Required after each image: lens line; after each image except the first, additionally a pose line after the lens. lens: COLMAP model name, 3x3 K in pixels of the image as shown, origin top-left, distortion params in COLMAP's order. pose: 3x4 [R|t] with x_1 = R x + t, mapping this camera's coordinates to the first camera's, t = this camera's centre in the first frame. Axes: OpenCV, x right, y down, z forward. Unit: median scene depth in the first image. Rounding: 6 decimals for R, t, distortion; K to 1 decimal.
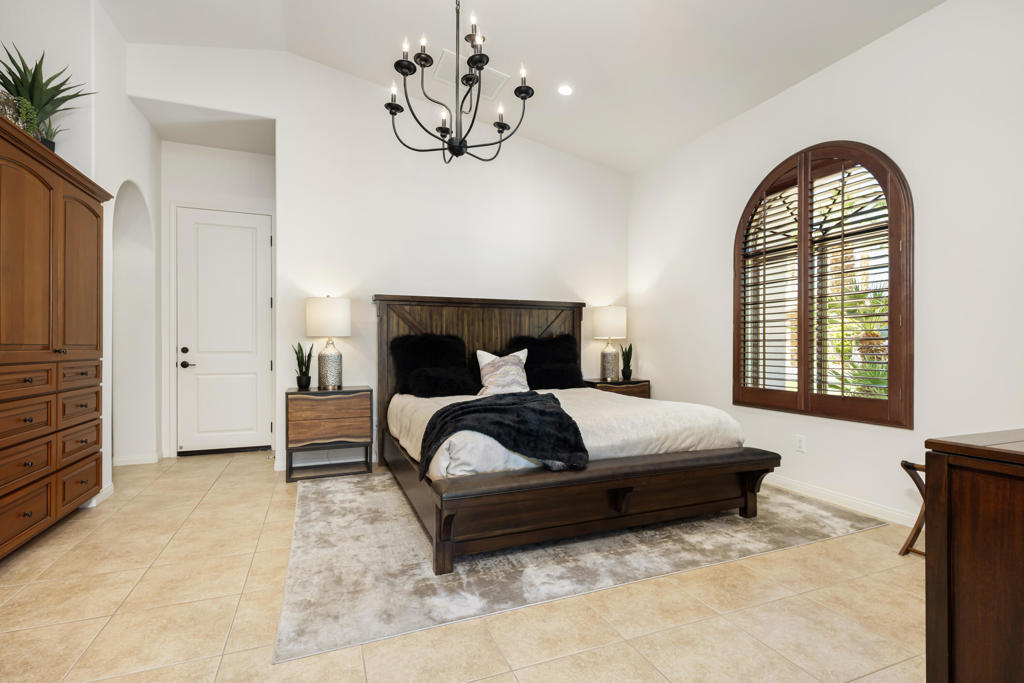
lens RADIAL K [[471.5, 0, 512.0], [0, 471.5, 341.5], [0, 0, 1]] dist [0.000884, 0.000183]
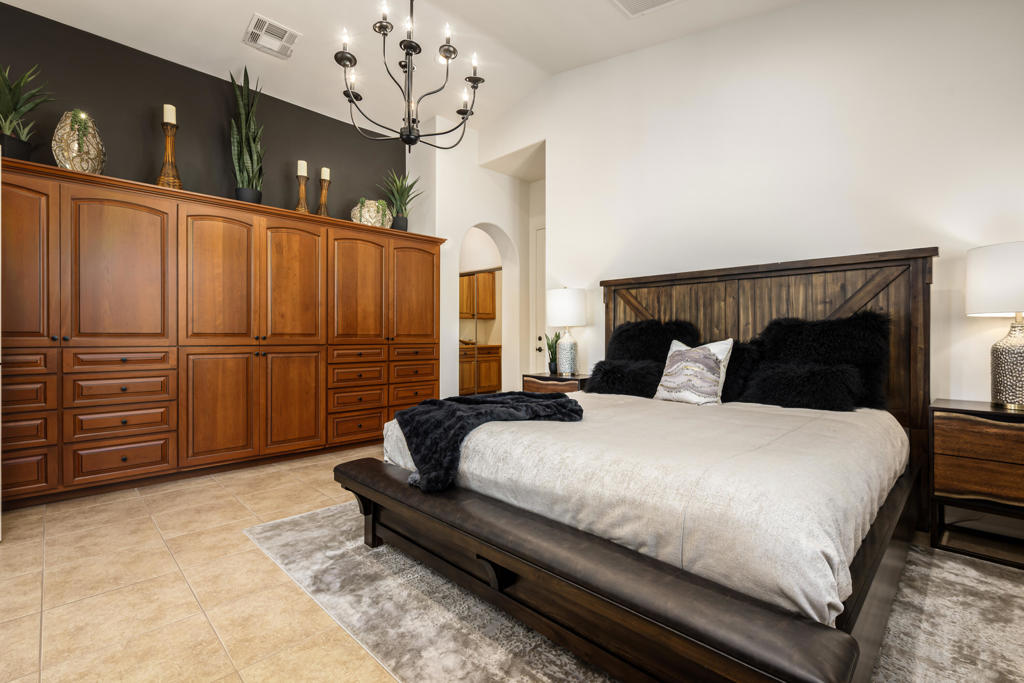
lens RADIAL K [[465.9, 0, 511.4], [0, 465.9, 330.3], [0, 0, 1]] dist [0.012679, 0.000111]
pose [[0.393378, -0.011588, -0.919304, 0.497874], [0.011464, 0.999905, -0.007698, 0.005145], [0.919305, -0.007511, 0.393473, 0.448811]]
